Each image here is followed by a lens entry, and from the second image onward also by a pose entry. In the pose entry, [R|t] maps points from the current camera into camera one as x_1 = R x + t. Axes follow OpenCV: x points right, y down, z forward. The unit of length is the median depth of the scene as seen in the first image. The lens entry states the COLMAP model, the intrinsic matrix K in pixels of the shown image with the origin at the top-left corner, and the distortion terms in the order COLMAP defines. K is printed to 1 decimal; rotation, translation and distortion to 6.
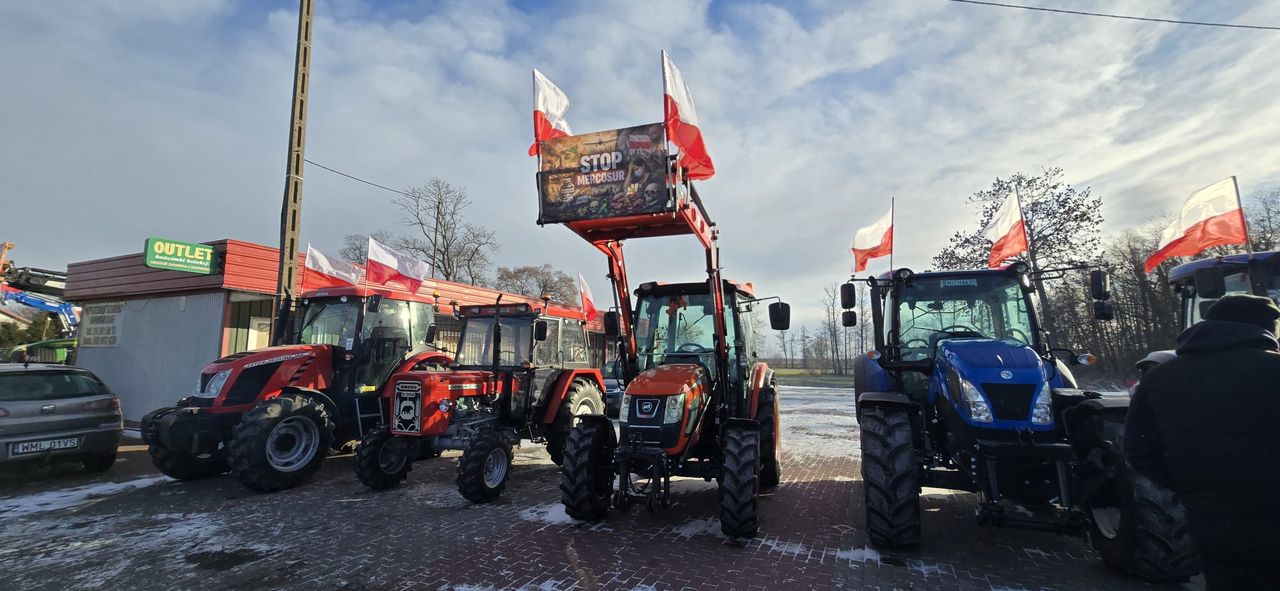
lens RADIAL K [[525.8, 0, 620.4], [0, 525.8, 294.8], [0, 0, 1]] dist [-0.007118, 0.000217]
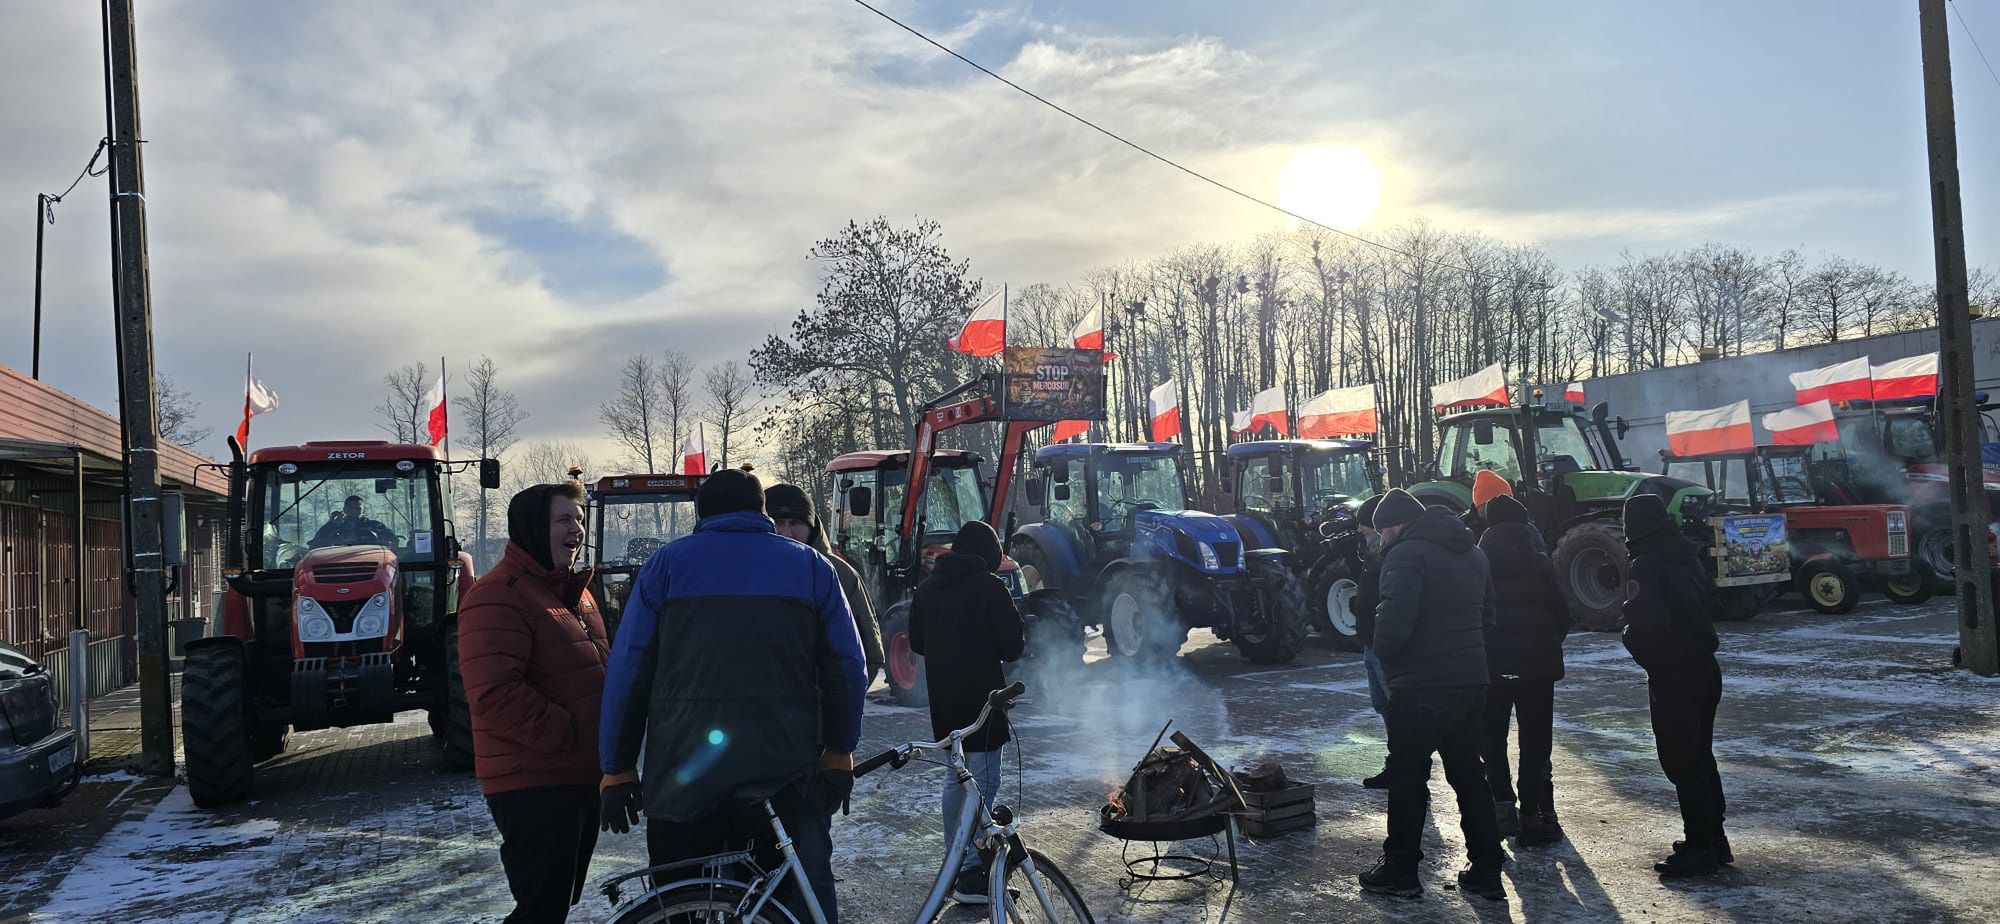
lens RADIAL K [[1340.7, 0, 967.2], [0, 1340.7, 493.9], [0, 0, 1]] dist [0.063743, -0.063669]
pose [[0.671383, -0.017596, 0.740901, -1.447255], [-0.041163, 0.997289, 0.060986, -0.092264], [-0.739966, -0.071443, 0.668839, -0.546715]]
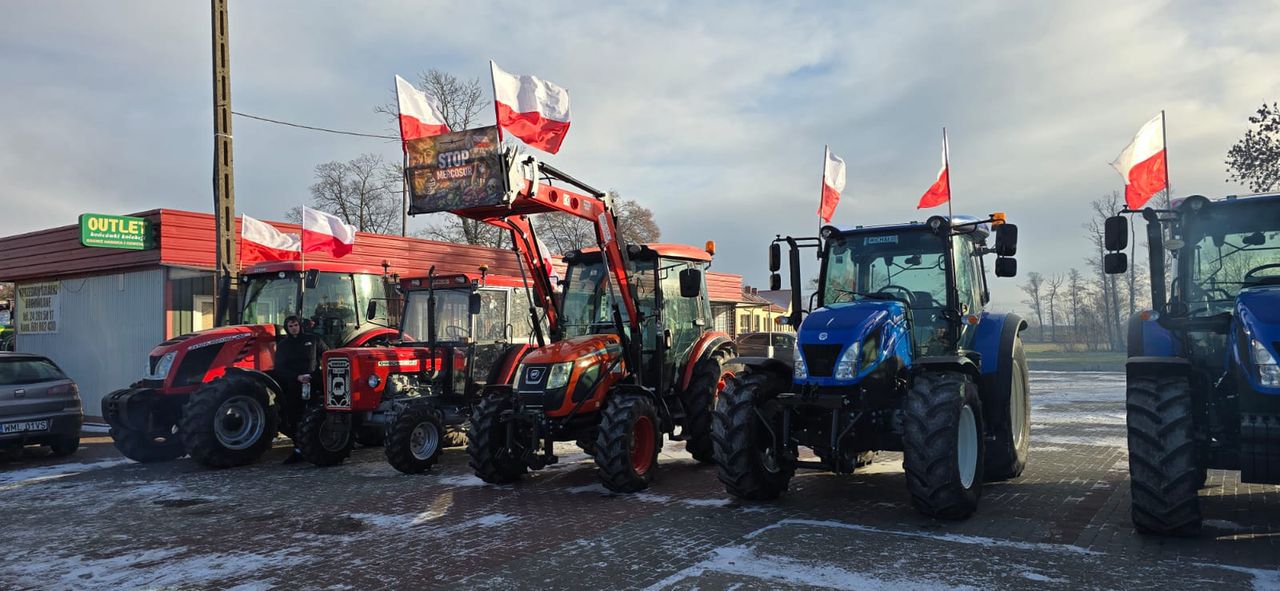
lens RADIAL K [[858.1, 0, 619.0], [0, 858.1, 315.9], [0, 0, 1]] dist [0.063743, -0.063669]
pose [[0.985397, -0.028232, -0.167917, 0.368381], [0.044682, 0.994473, 0.095011, -0.045228], [0.164307, -0.101126, 0.981212, -0.480083]]
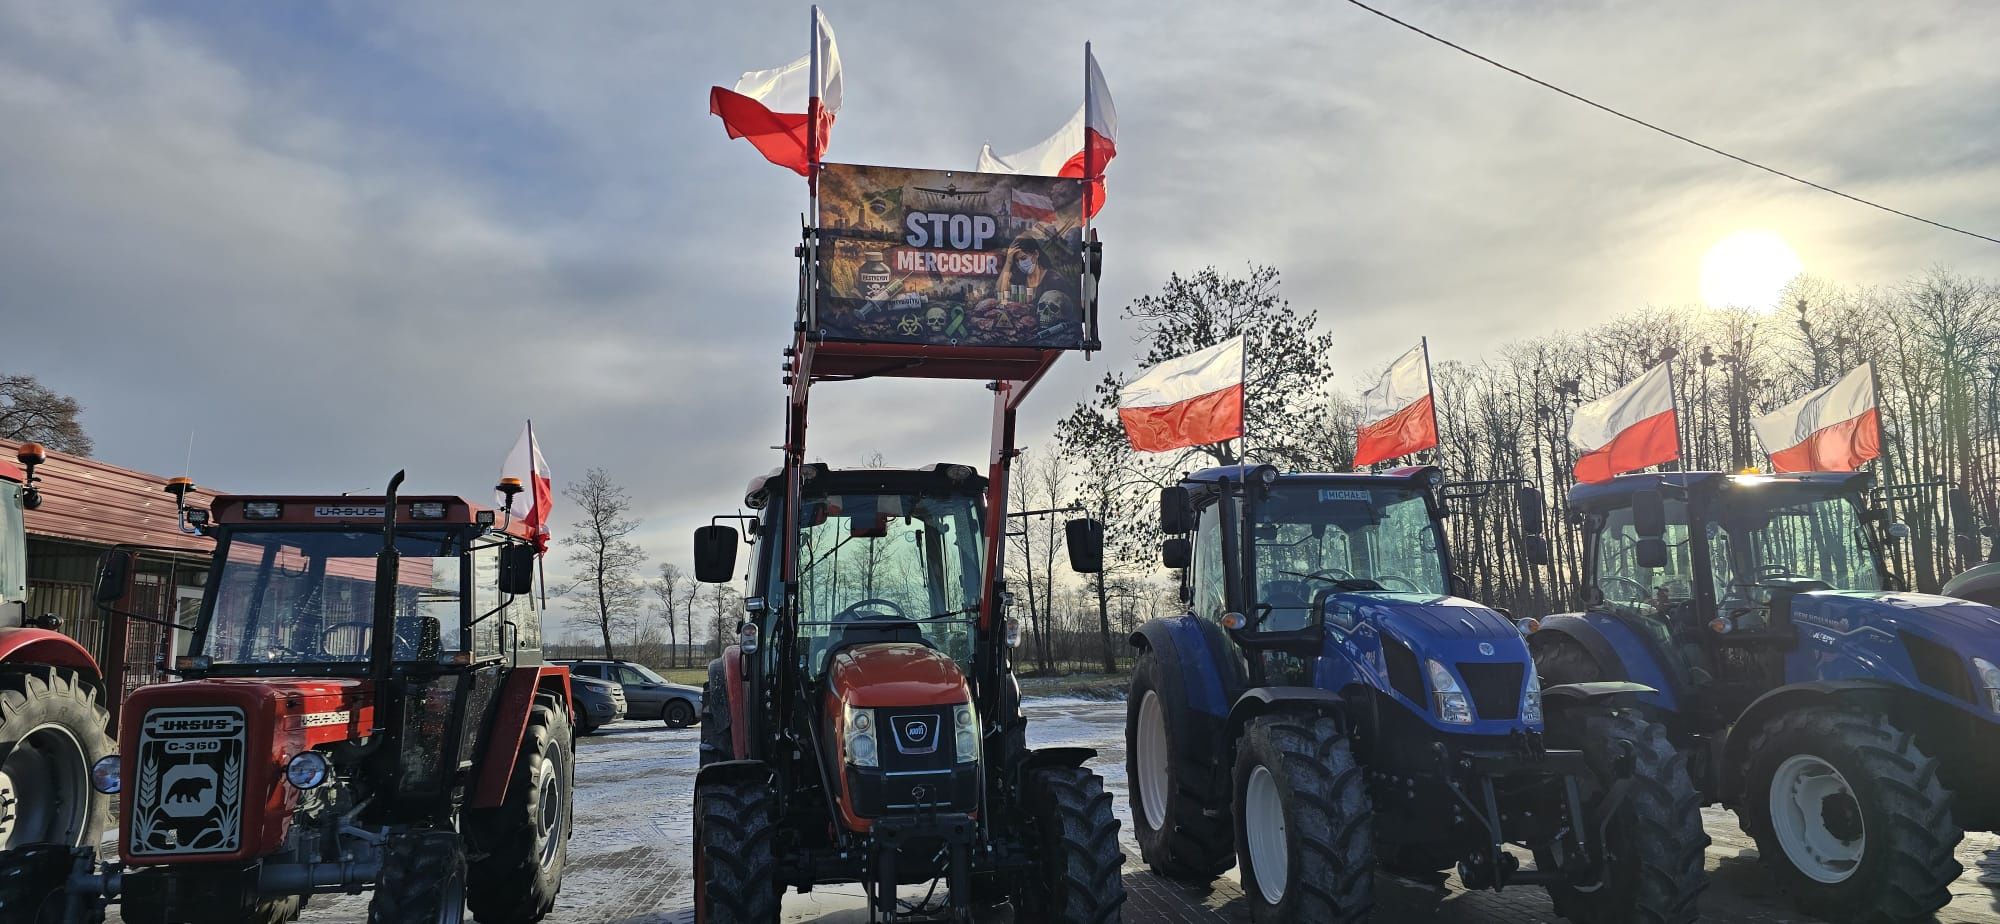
lens RADIAL K [[1353.5, 0, 1004.4], [0, 1353.5, 439.8], [0, 0, 1]] dist [0.061363, -0.055779]
pose [[0.850928, 0.062390, 0.521564, -0.385794], [-0.047217, 0.997987, -0.042346, -0.002342], [-0.523156, 0.011407, 0.852161, -0.068722]]
